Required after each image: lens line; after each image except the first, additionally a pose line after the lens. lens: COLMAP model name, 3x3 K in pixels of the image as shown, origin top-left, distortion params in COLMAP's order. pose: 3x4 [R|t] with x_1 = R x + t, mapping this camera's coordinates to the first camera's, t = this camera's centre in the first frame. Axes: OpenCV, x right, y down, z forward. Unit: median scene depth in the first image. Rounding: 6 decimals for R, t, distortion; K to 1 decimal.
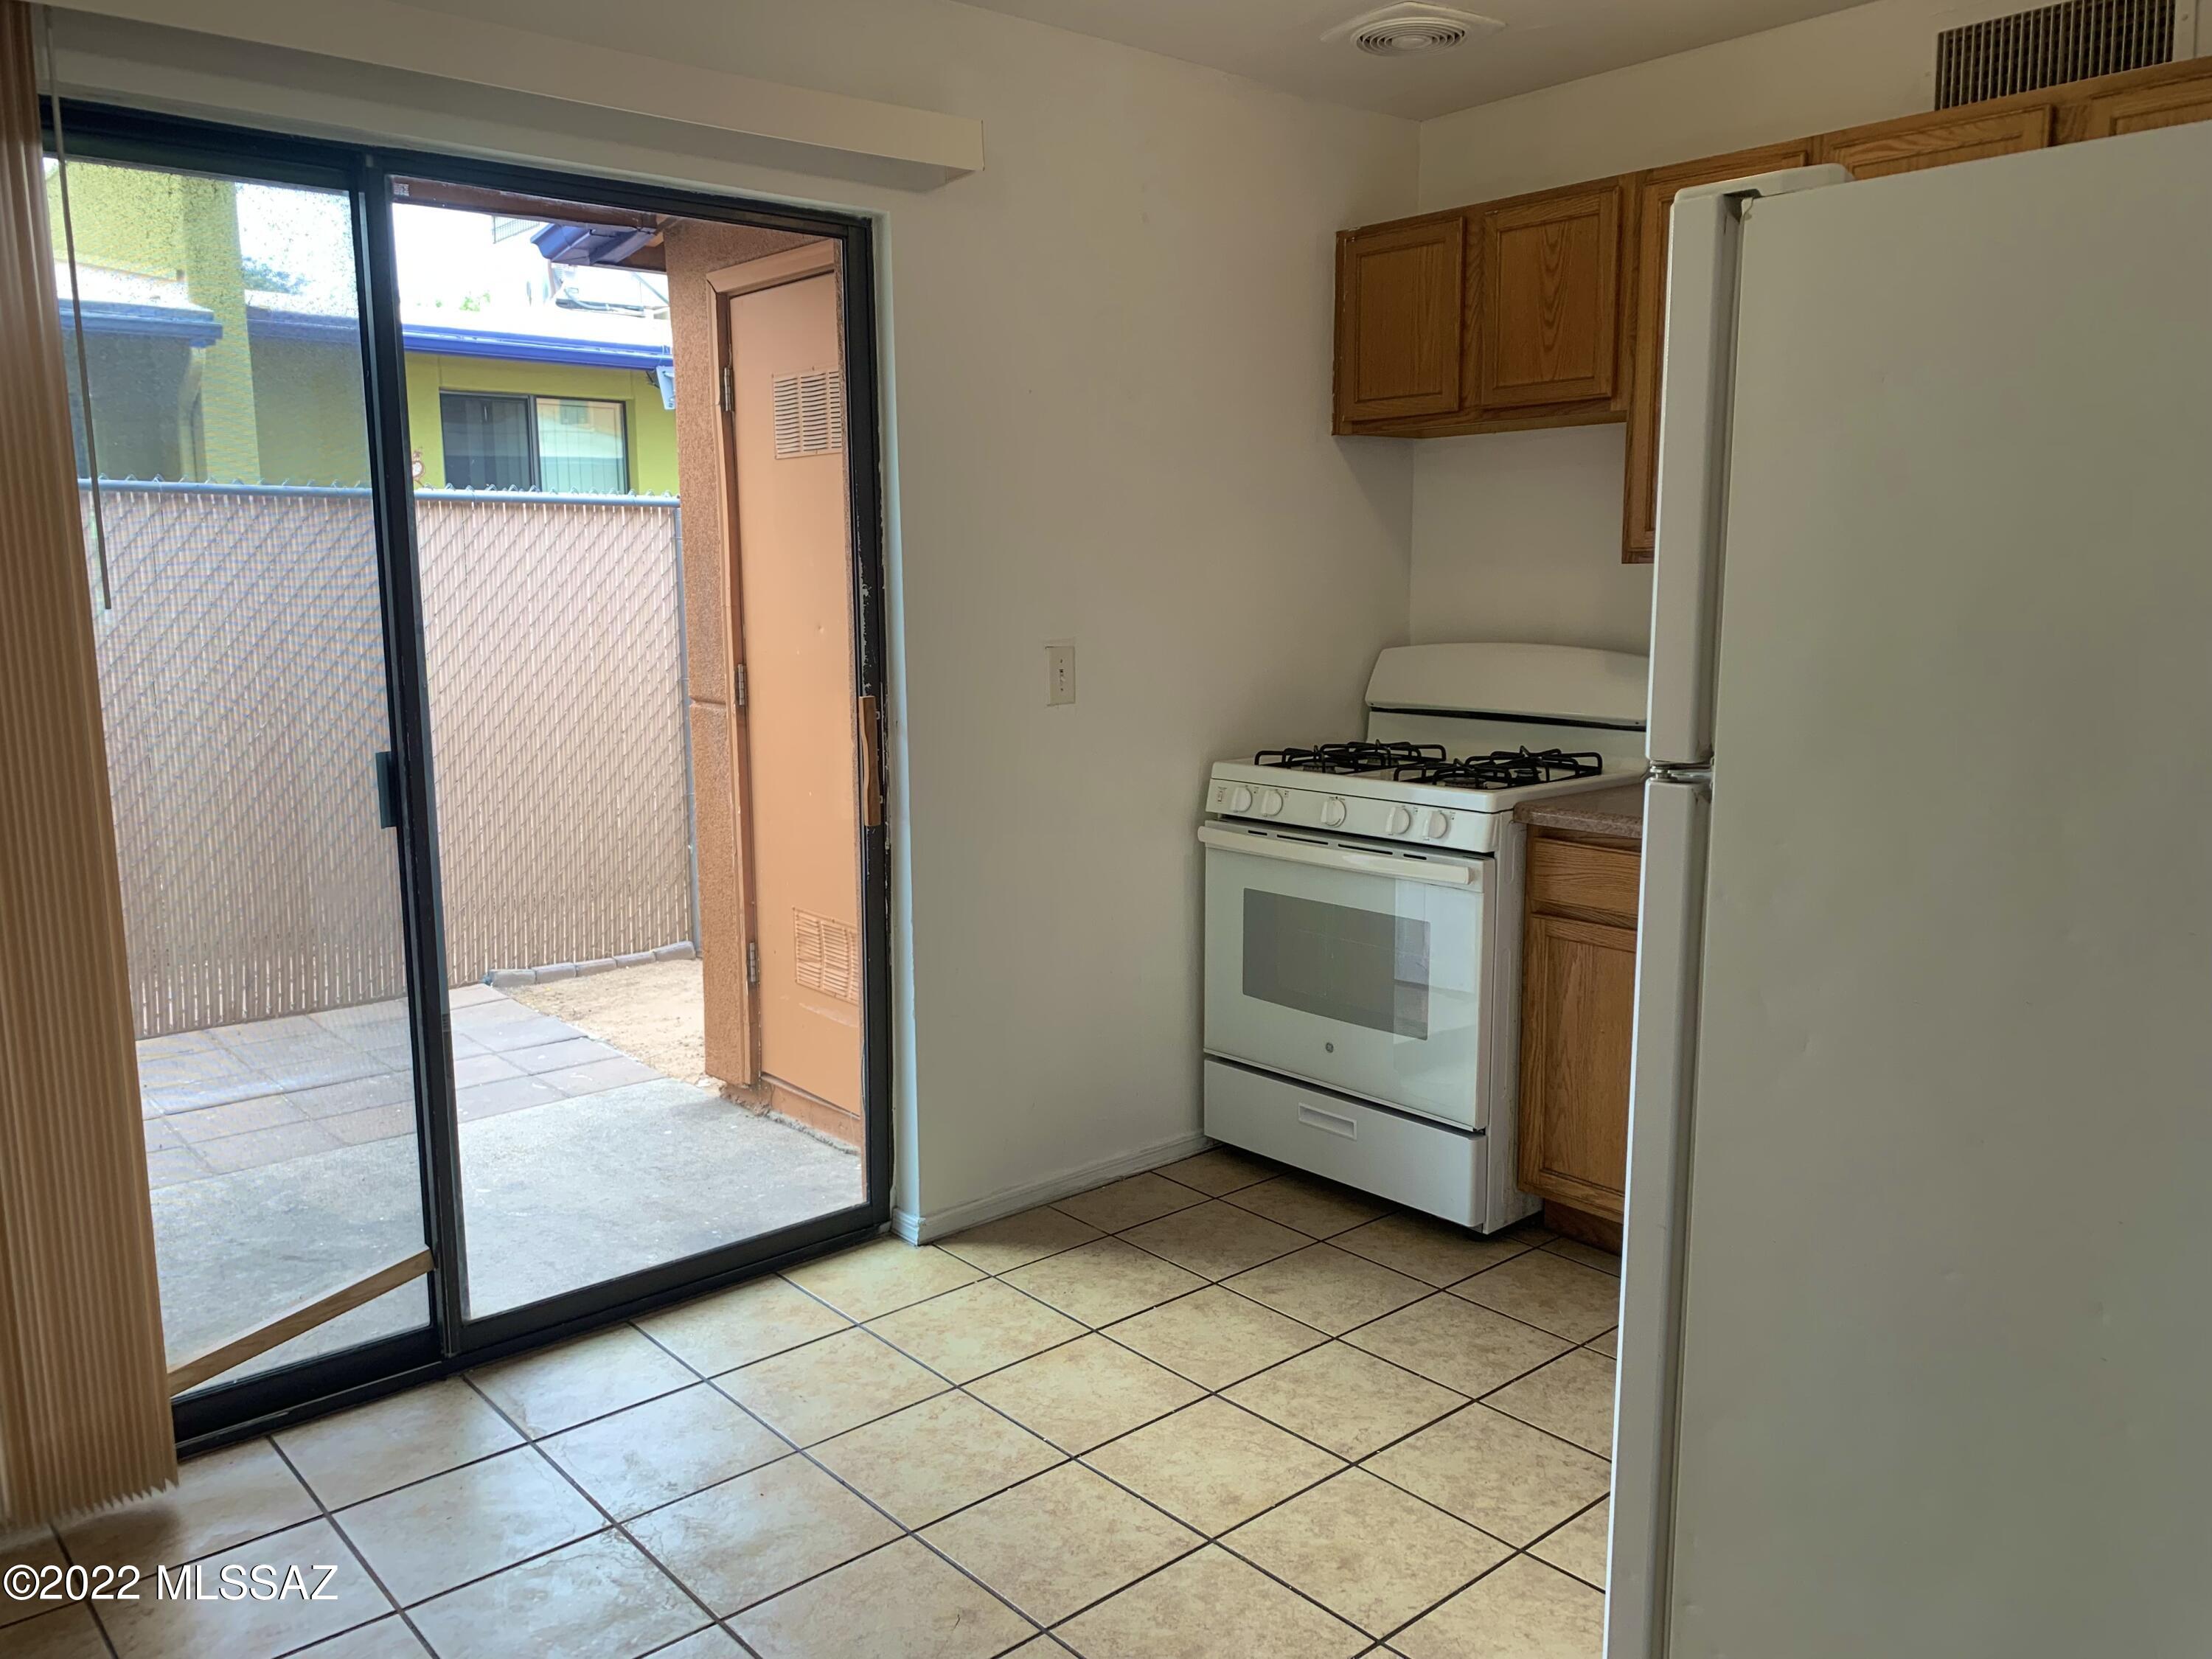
lens RADIAL K [[1664.5, 0, 1106.0], [0, 1664.5, 829.5], [0, 0, 1]] dist [0.001246, 0.000119]
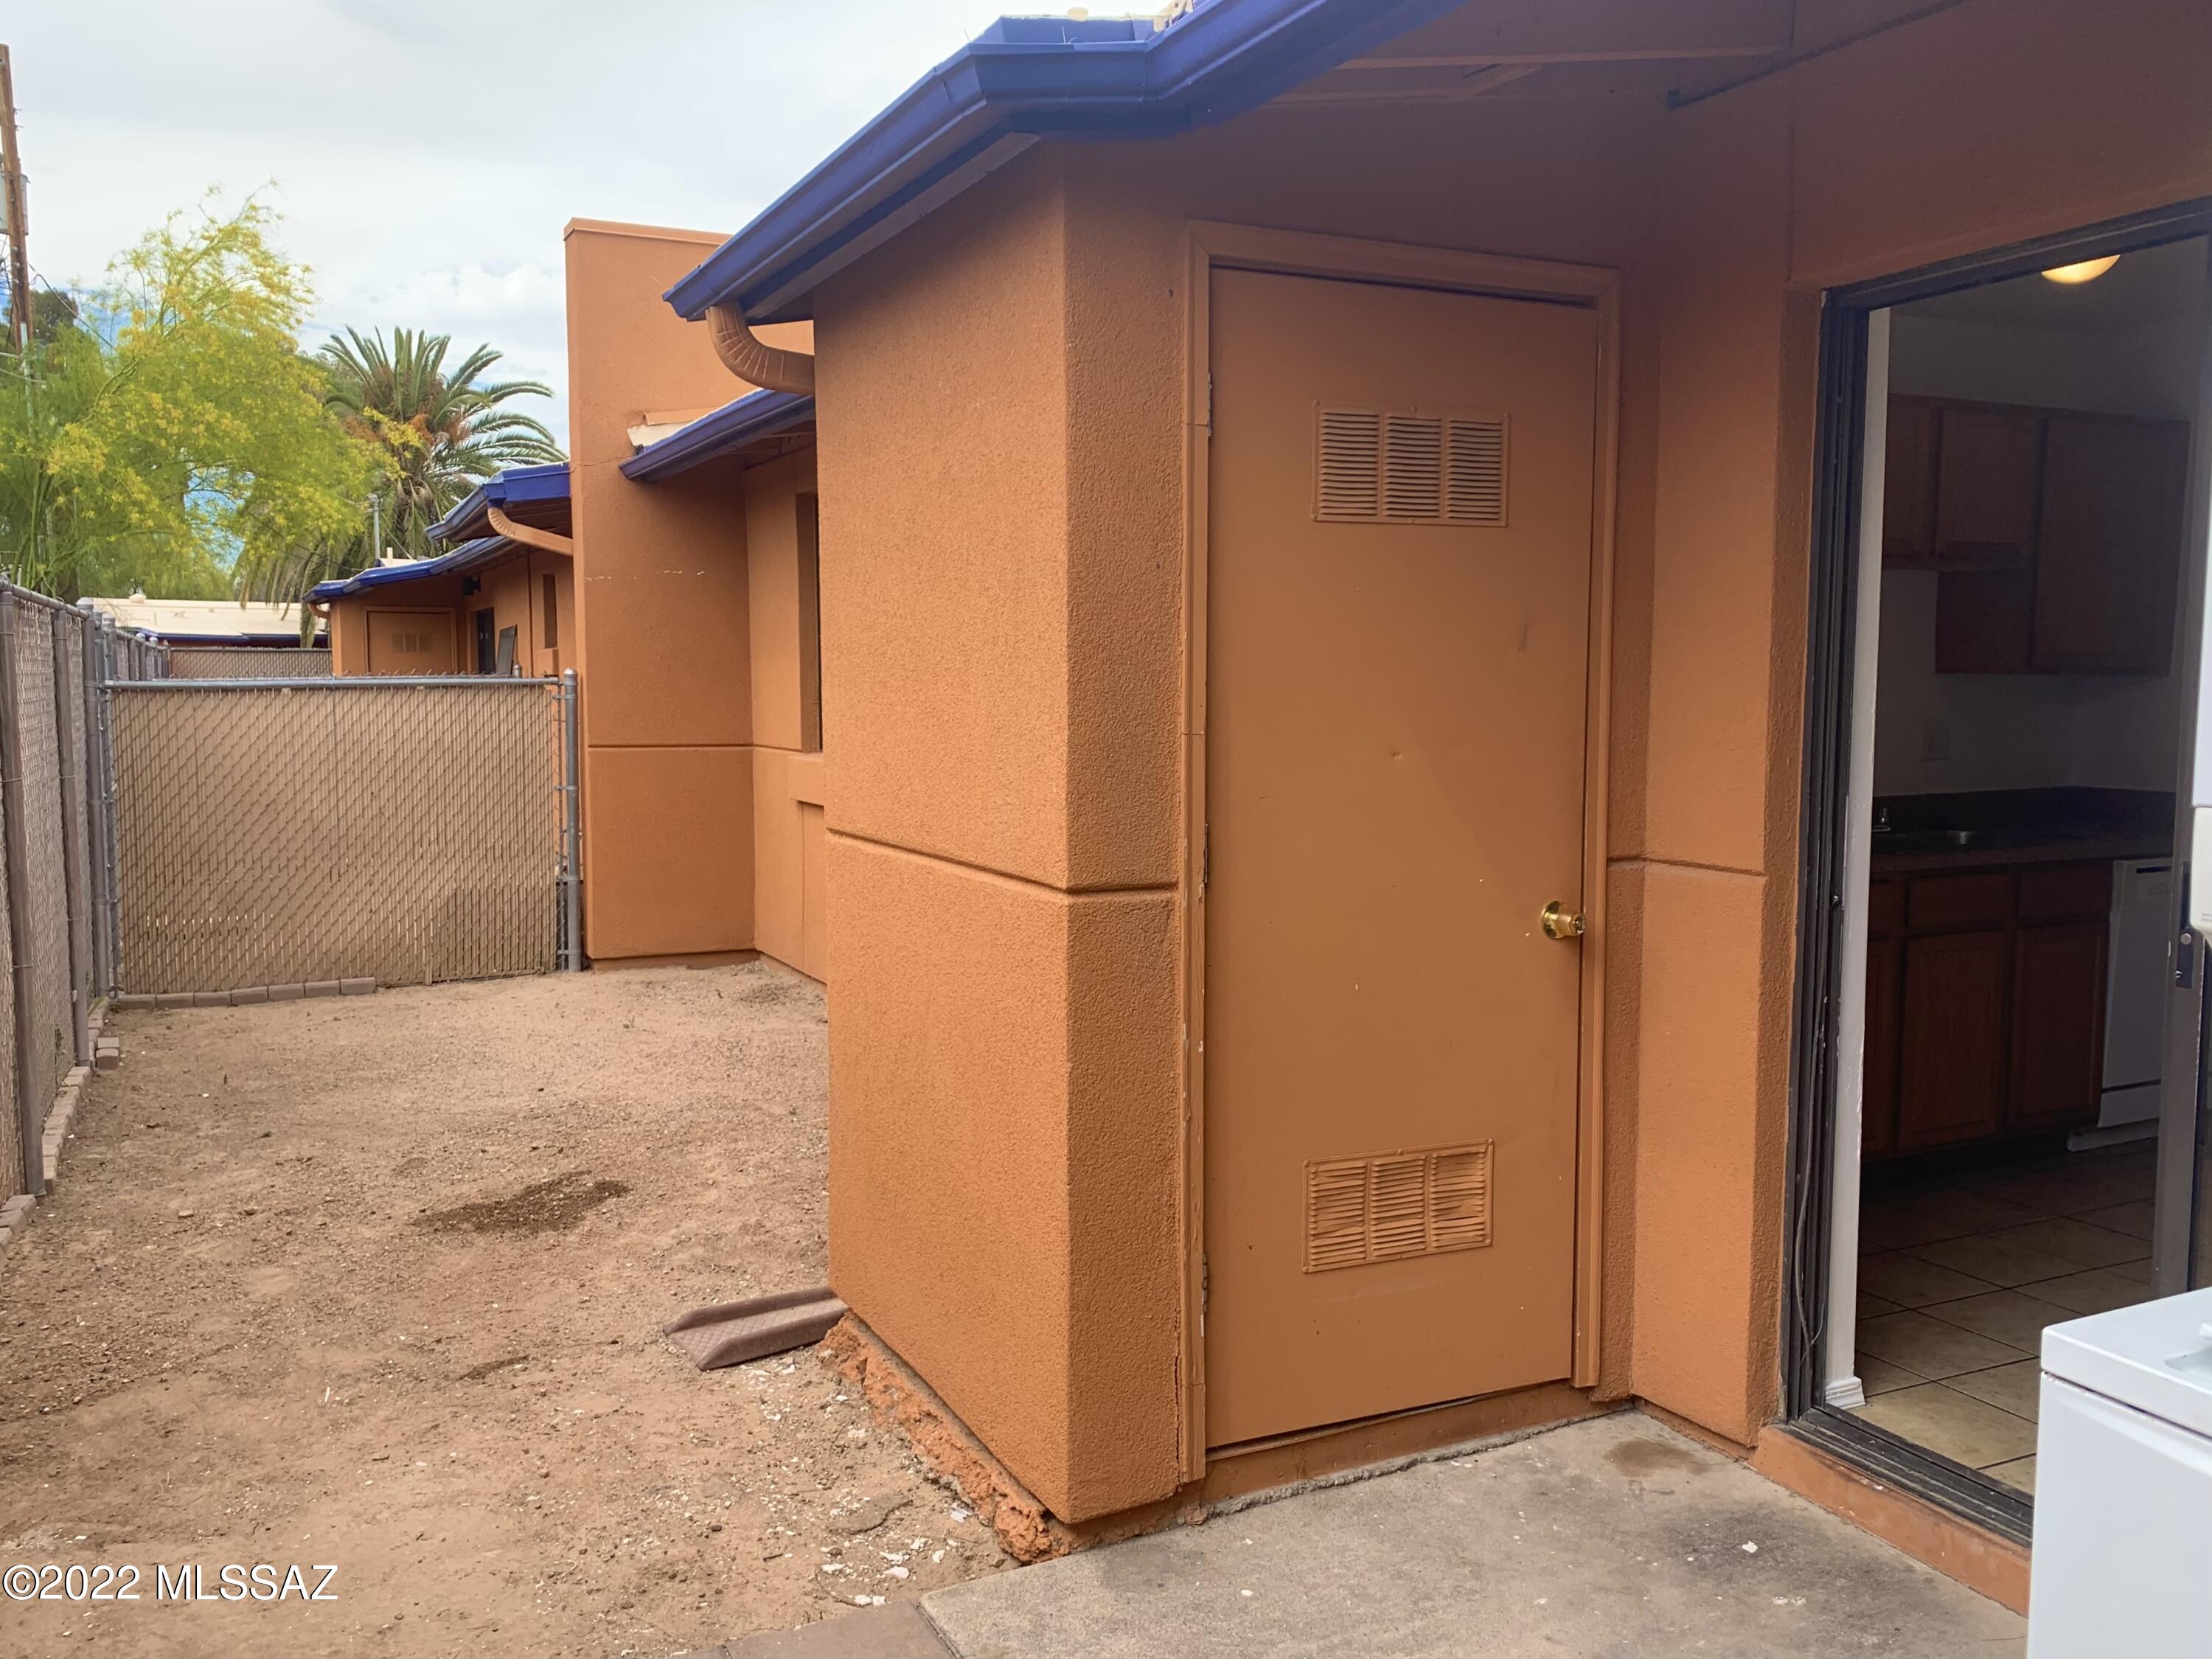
lens RADIAL K [[1830.1, 0, 1106.0], [0, 1830.1, 829.5], [0, 0, 1]] dist [0.000152, 0.000262]
pose [[0.260682, -0.076791, 0.962366, -0.949533], [0.152208, 0.987634, 0.037578, -0.134127], [-0.953351, 0.136684, 0.269146, 0.878025]]
